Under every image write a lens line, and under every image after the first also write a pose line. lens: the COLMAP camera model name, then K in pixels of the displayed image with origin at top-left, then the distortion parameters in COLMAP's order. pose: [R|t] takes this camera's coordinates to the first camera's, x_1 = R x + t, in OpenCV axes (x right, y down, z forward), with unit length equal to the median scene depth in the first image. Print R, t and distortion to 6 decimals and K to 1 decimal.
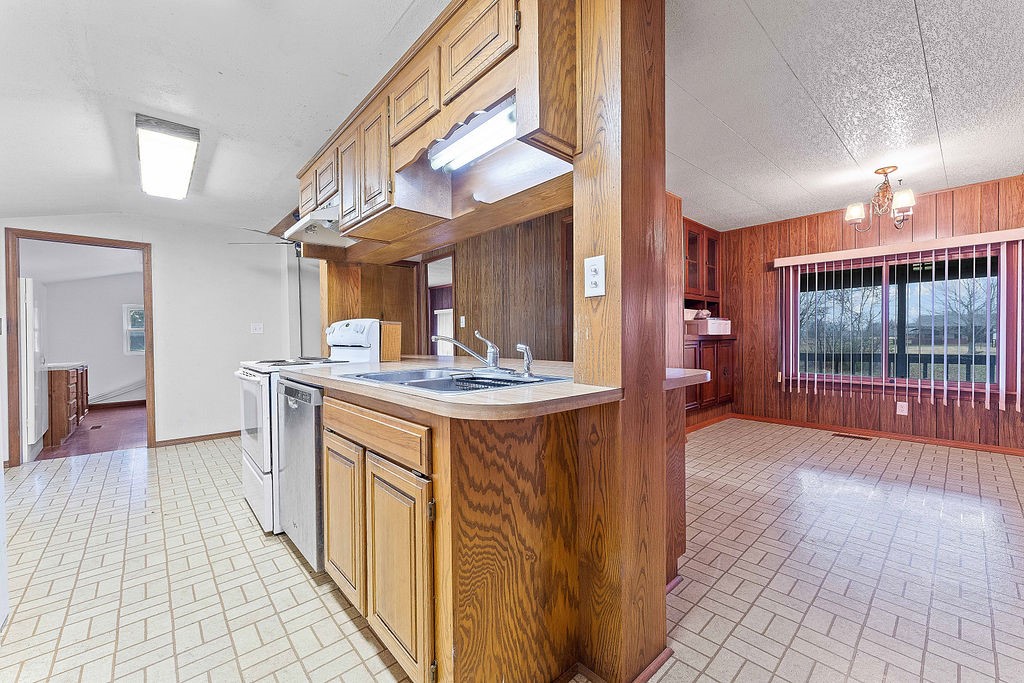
lens RADIAL K [[407.5, 0, 509.6], [0, 407.5, 339.8], [0, 0, 1]] dist [-0.002119, -0.000033]
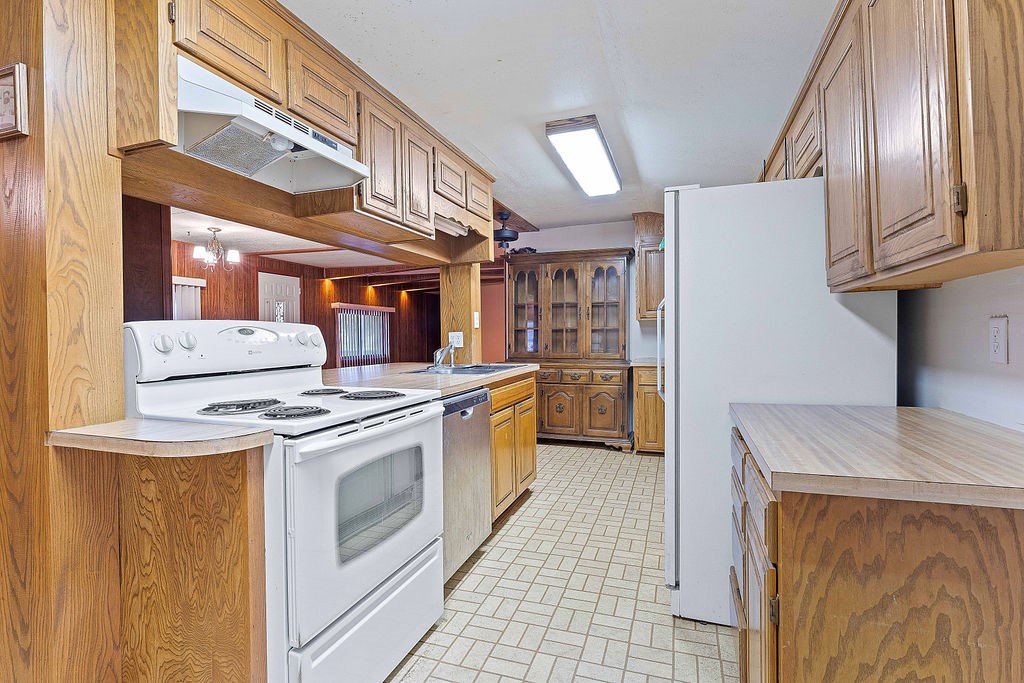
lens RADIAL K [[492.2, 0, 510.6], [0, 492.2, 338.0], [0, 0, 1]] dist [0.001856, 0.000192]
pose [[-0.488922, 0.014767, 0.872202, -1.800263], [0.025393, 0.999674, -0.002691, -0.026899], [-0.871958, 0.020833, -0.489138, 1.641849]]
